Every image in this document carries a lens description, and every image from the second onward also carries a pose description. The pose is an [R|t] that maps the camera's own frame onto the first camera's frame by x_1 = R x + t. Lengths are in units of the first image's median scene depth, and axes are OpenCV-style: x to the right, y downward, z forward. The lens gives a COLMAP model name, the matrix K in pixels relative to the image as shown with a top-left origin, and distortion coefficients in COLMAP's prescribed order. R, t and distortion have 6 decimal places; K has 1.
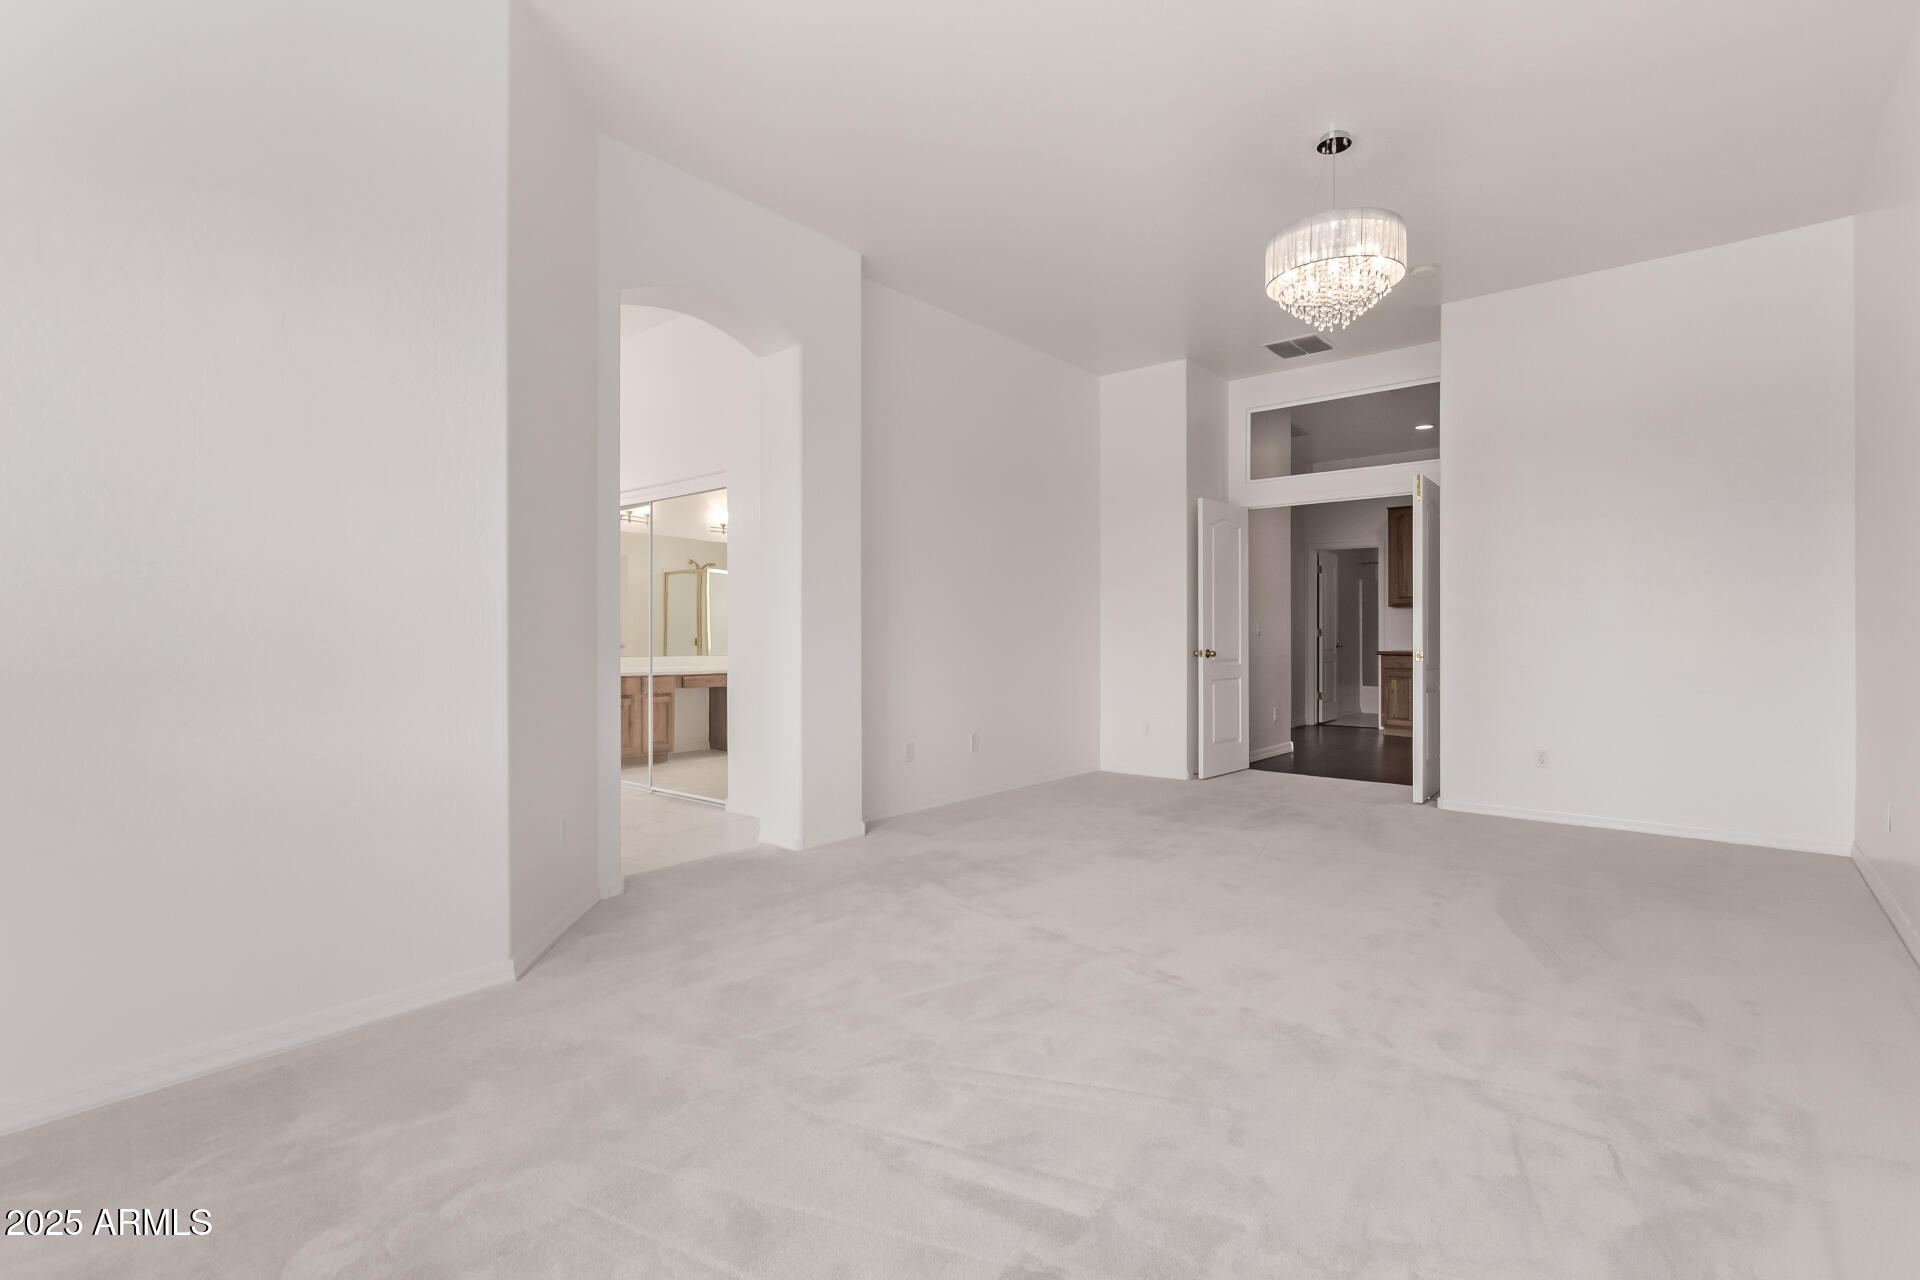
lens RADIAL K [[877.7, 0, 958.7], [0, 877.7, 638.1], [0, 0, 1]] dist [0.000643, 0.000827]
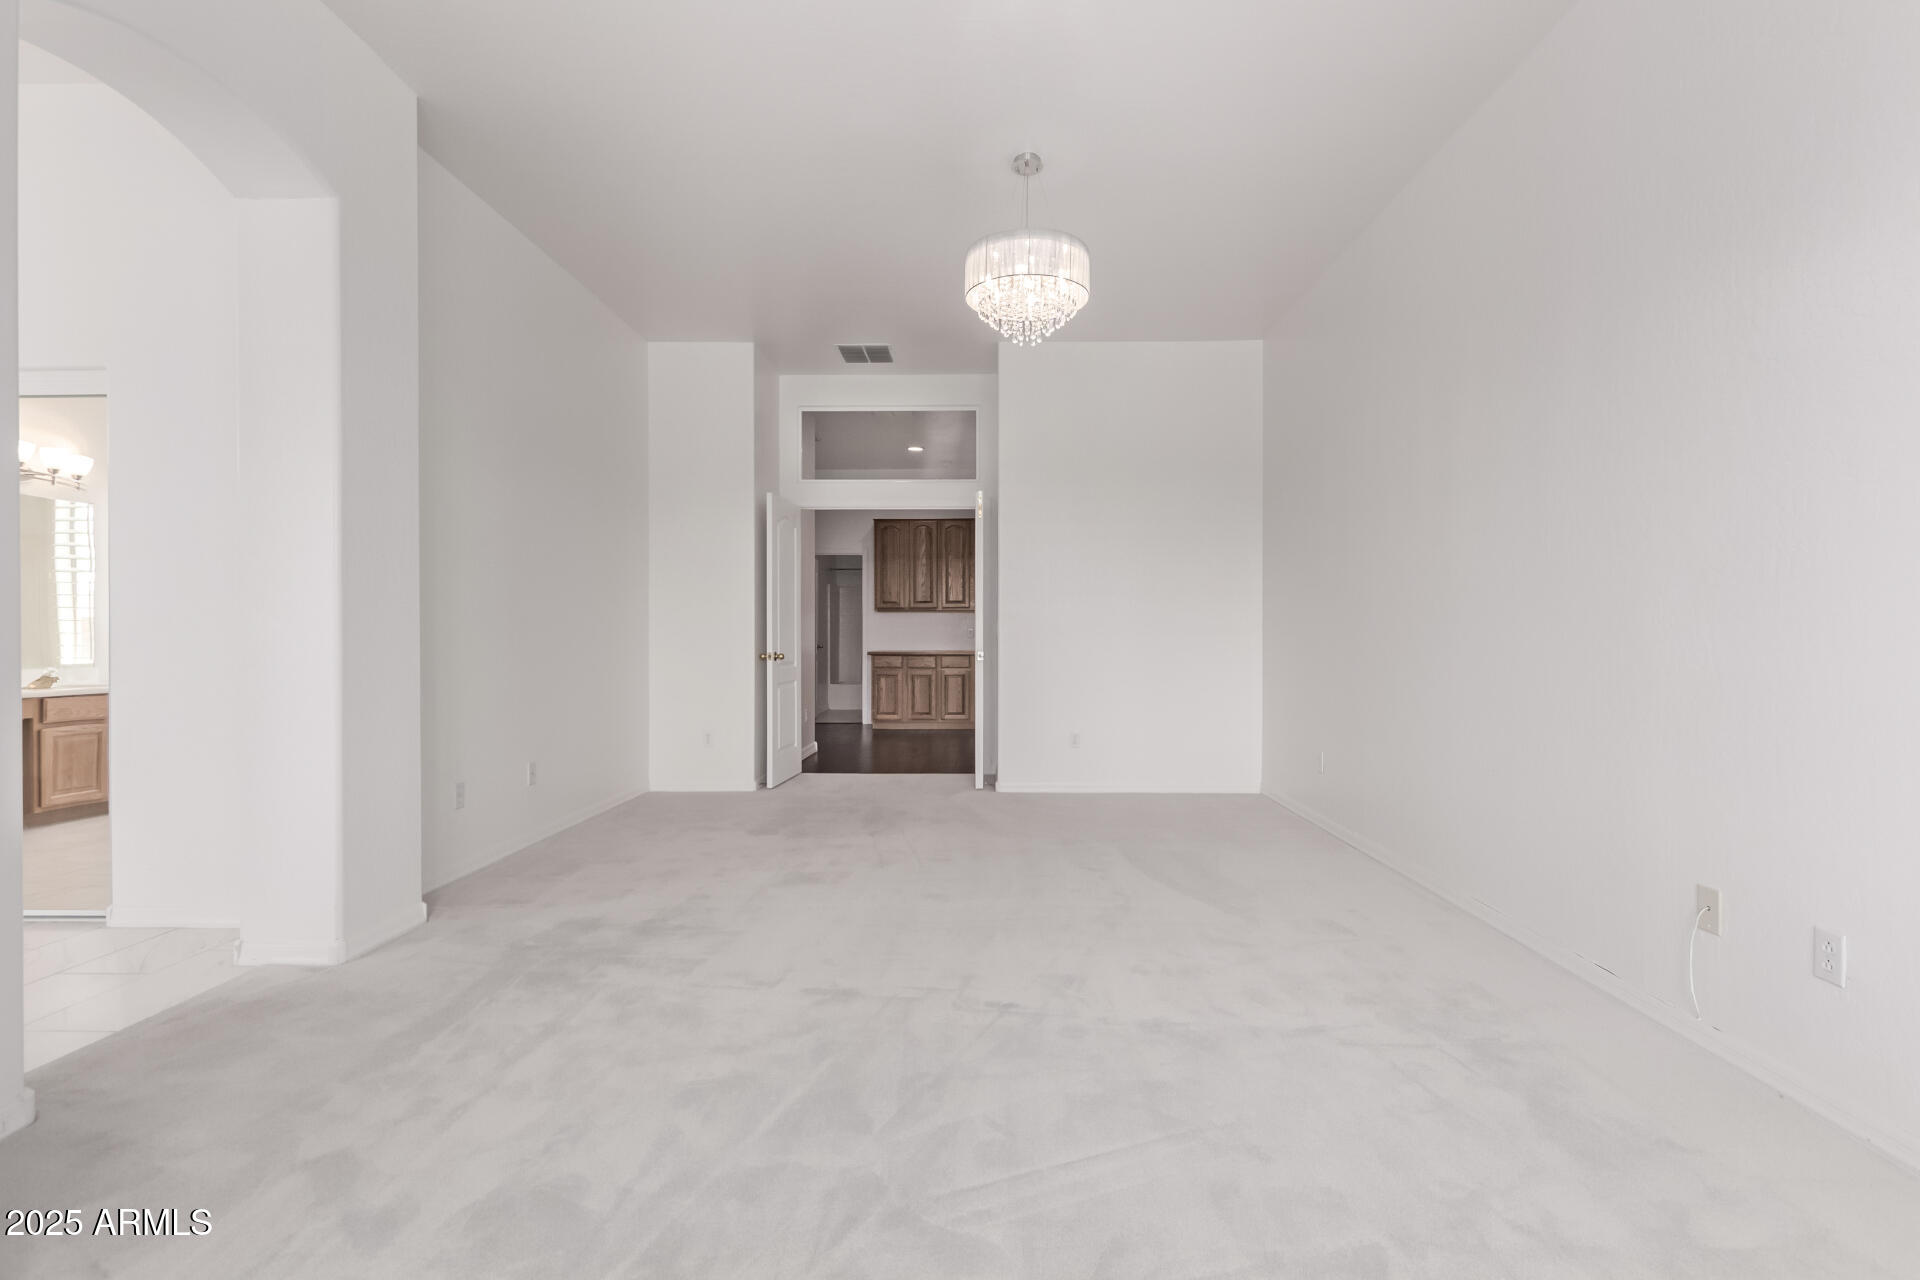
lens RADIAL K [[877.7, 0, 958.1], [0, 877.7, 641.5], [0, 0, 1]] dist [0.000643, 0.000827]
pose [[0.777853, -0.003686, 0.628436, -0.190834], [0.002064, 0.999992, 0.003311, -0.001365], [-0.628443, -0.001278, 0.777854, 0.156187]]
